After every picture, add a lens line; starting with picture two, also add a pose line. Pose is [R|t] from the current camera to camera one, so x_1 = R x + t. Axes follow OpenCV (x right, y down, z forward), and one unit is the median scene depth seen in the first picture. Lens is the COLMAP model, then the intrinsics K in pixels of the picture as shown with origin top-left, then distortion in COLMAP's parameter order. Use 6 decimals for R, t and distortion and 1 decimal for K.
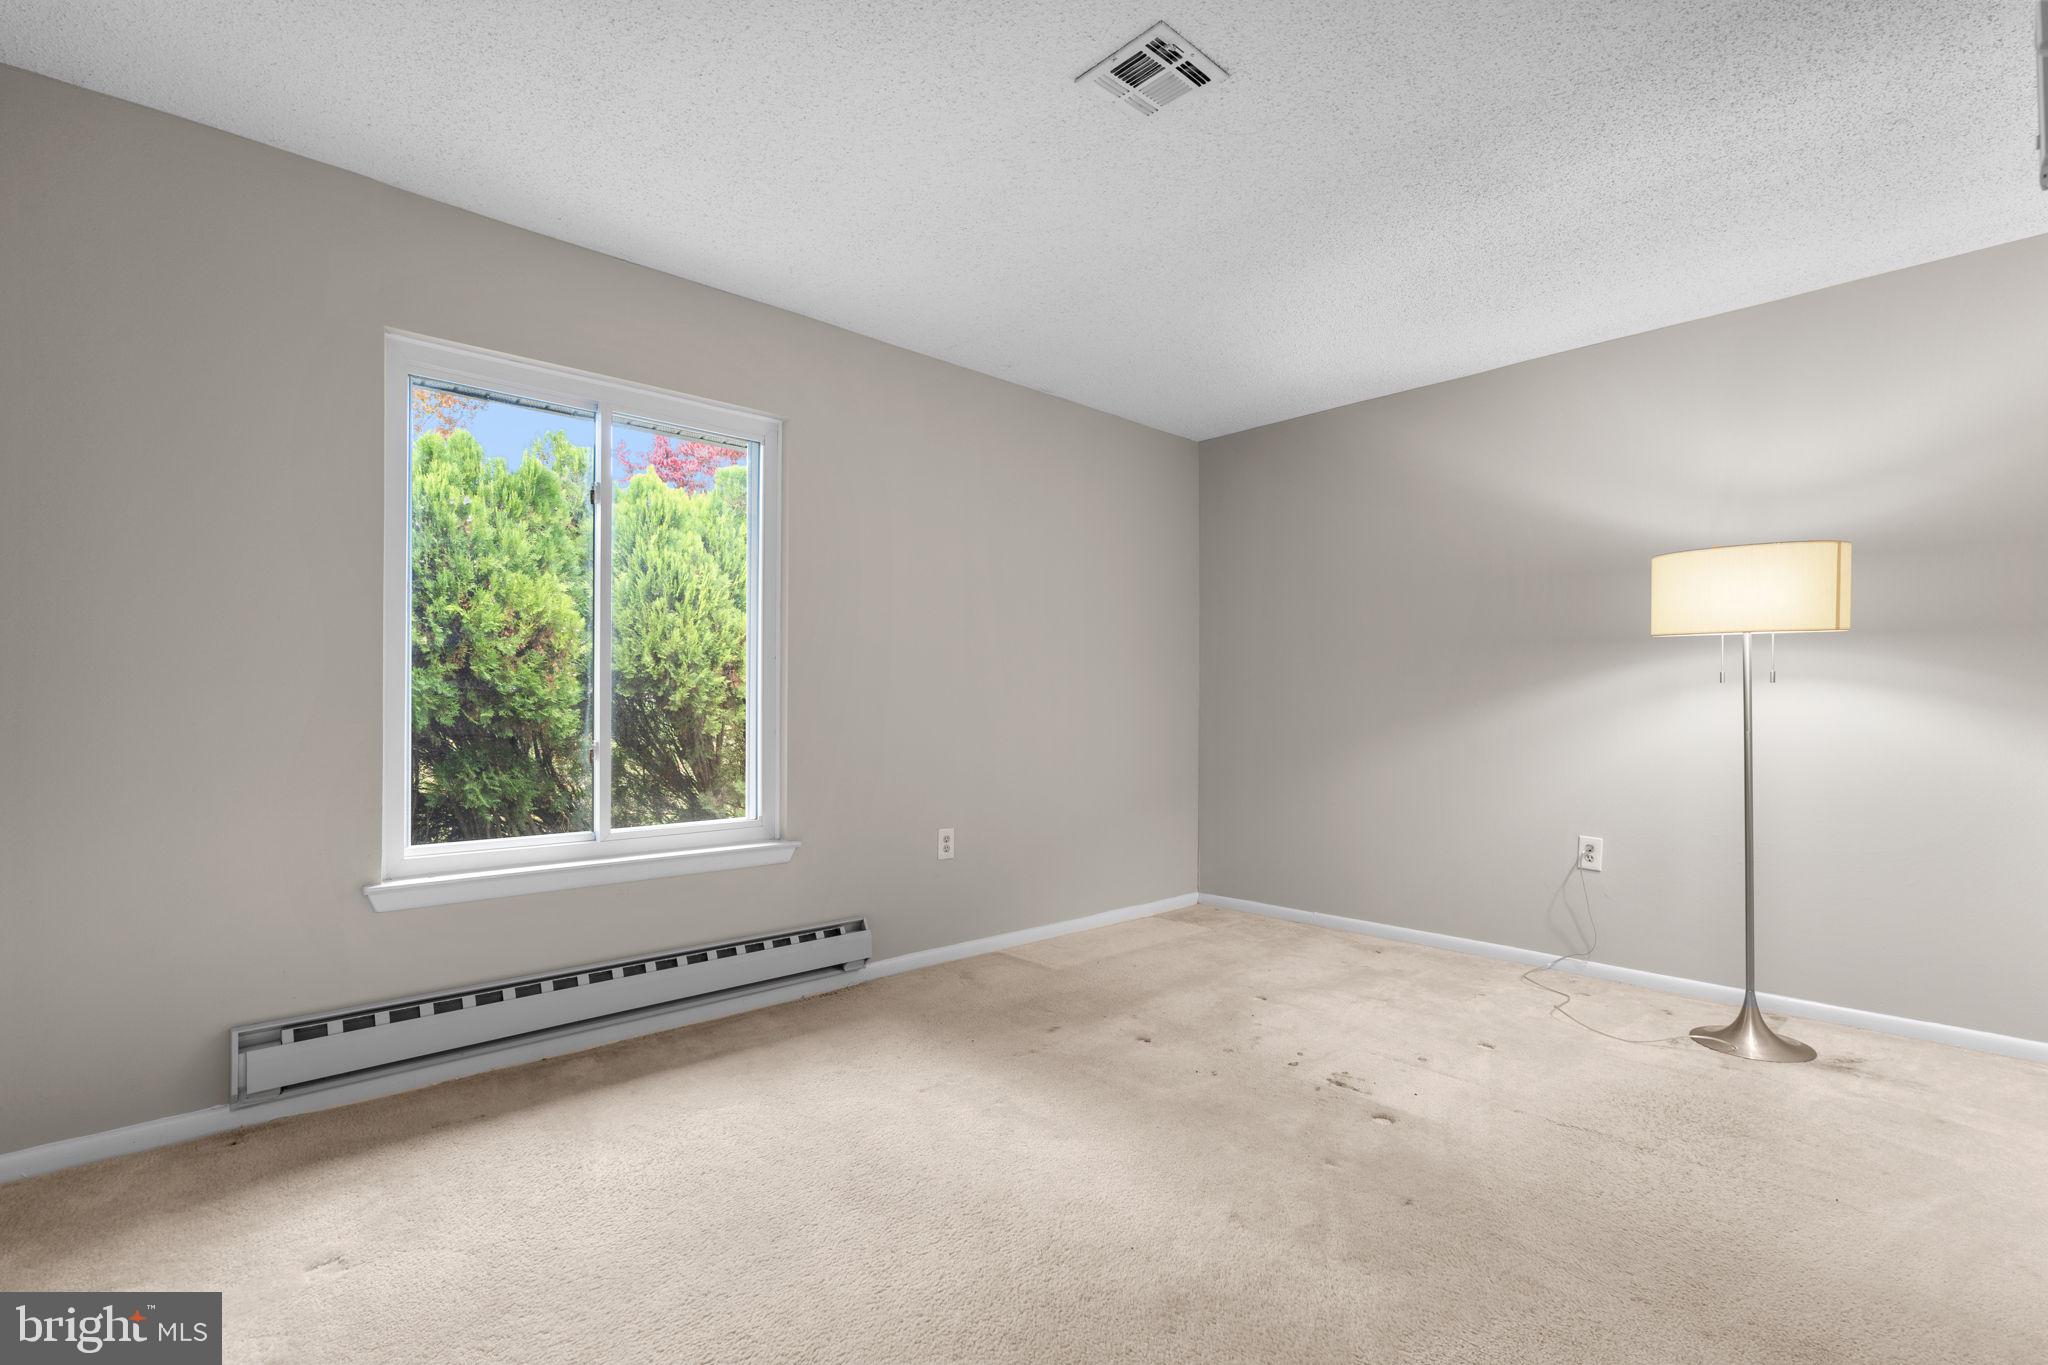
lens RADIAL K [[939.7, 0, 1008.8], [0, 939.7, 702.2], [0, 0, 1]] dist [-0.001285, -0.000122]
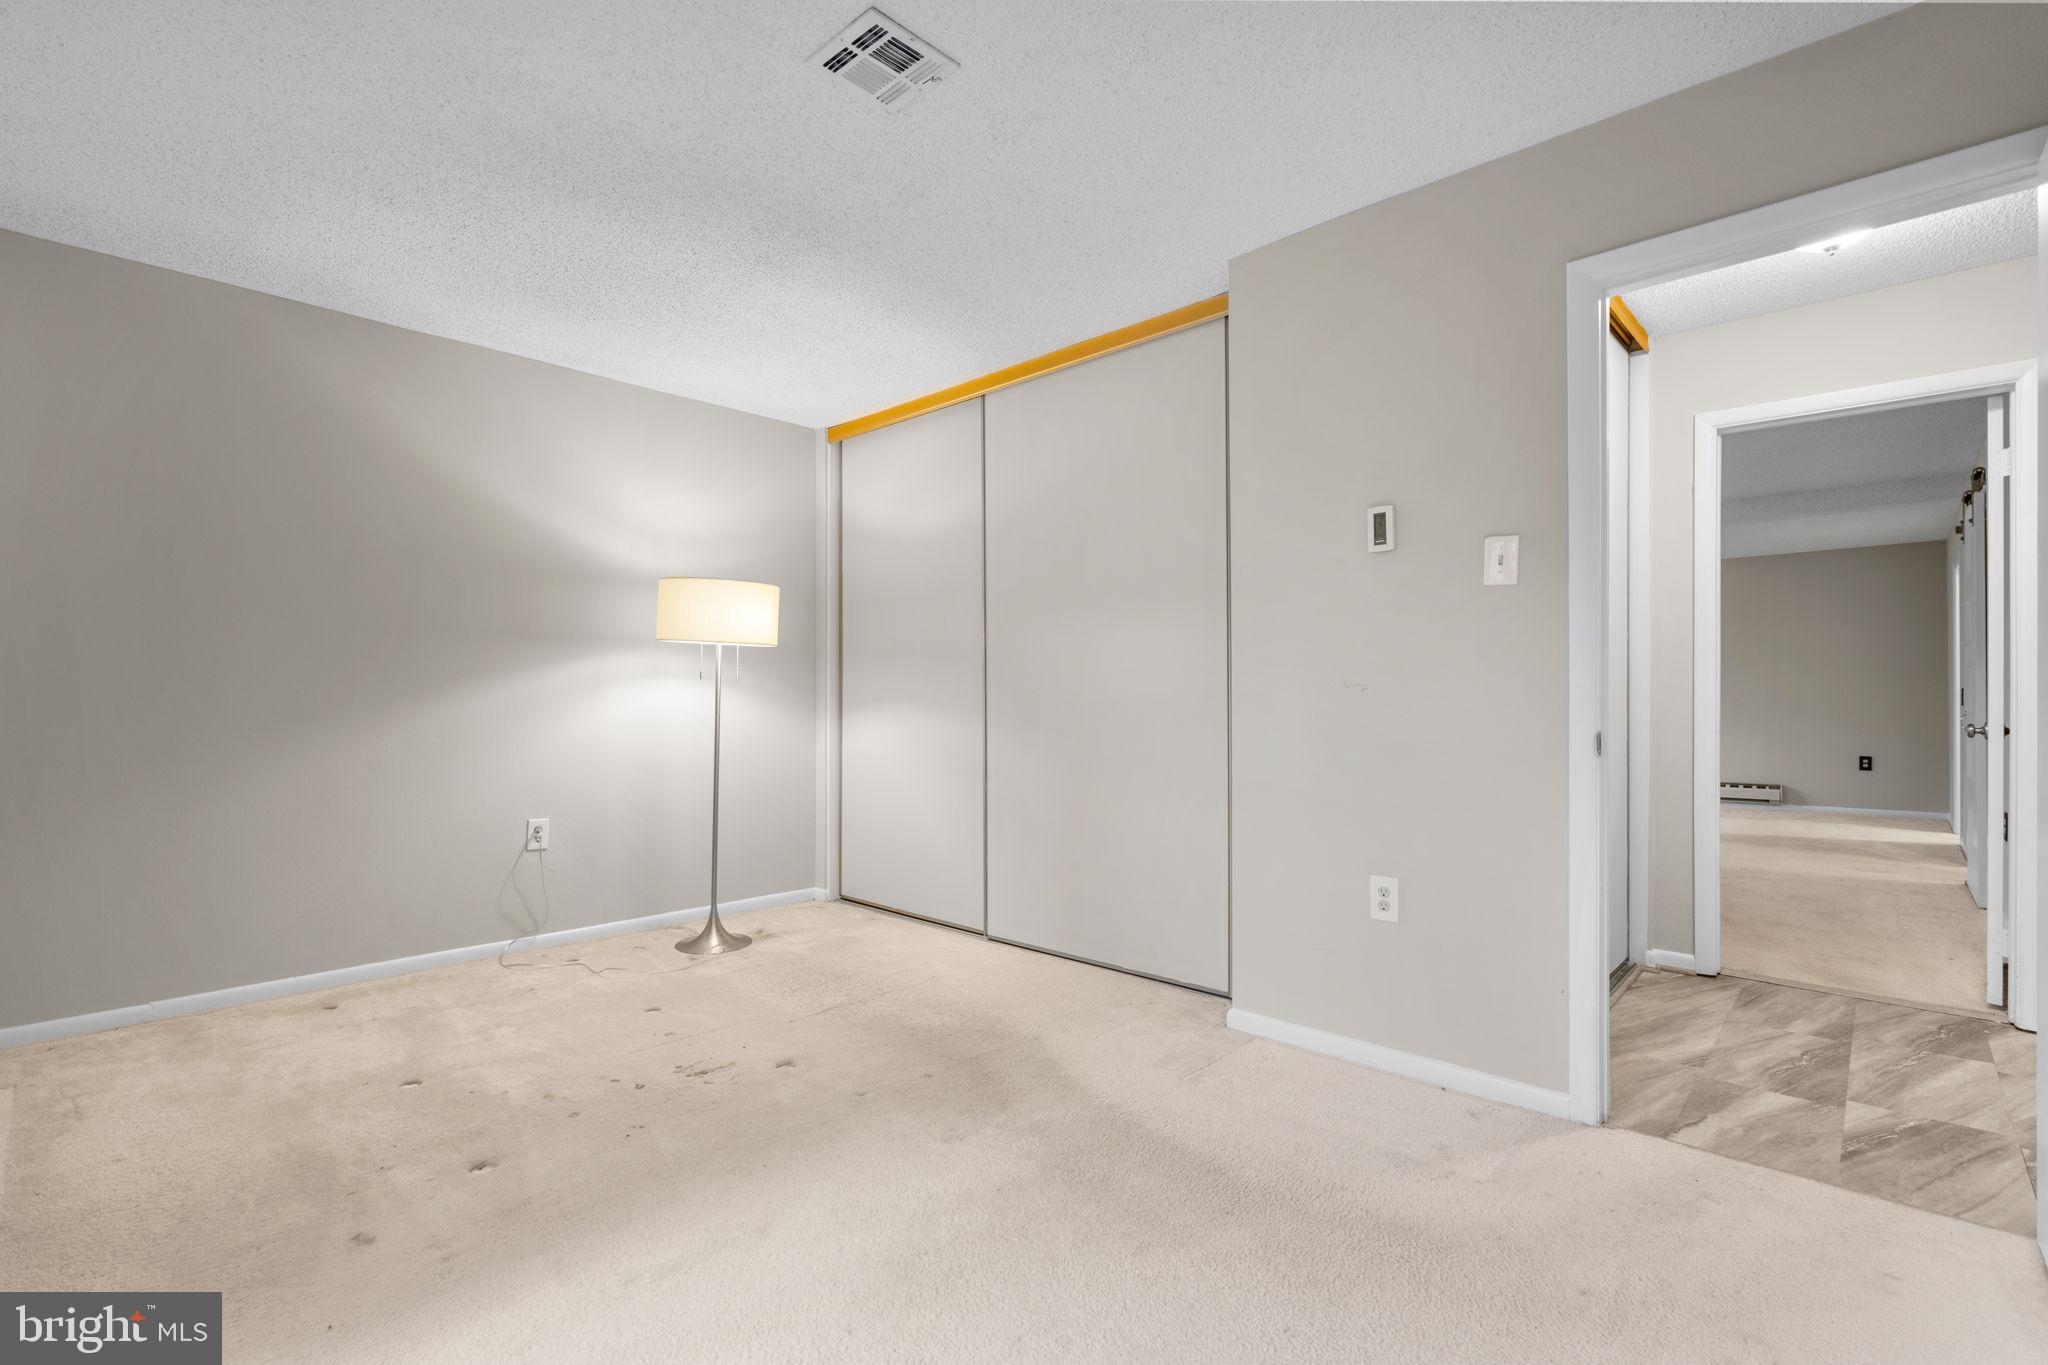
lens RADIAL K [[939.7, 0, 1013.1], [0, 939.7, 685.1], [0, 0, 1]] dist [-0.001285, -0.000122]
pose [[-0.062408, 0.008417, 0.998015, -0.556806], [-0.003916, 0.999955, -0.008678, -0.003070], [-0.998043, -0.004450, -0.062372, 0.596337]]
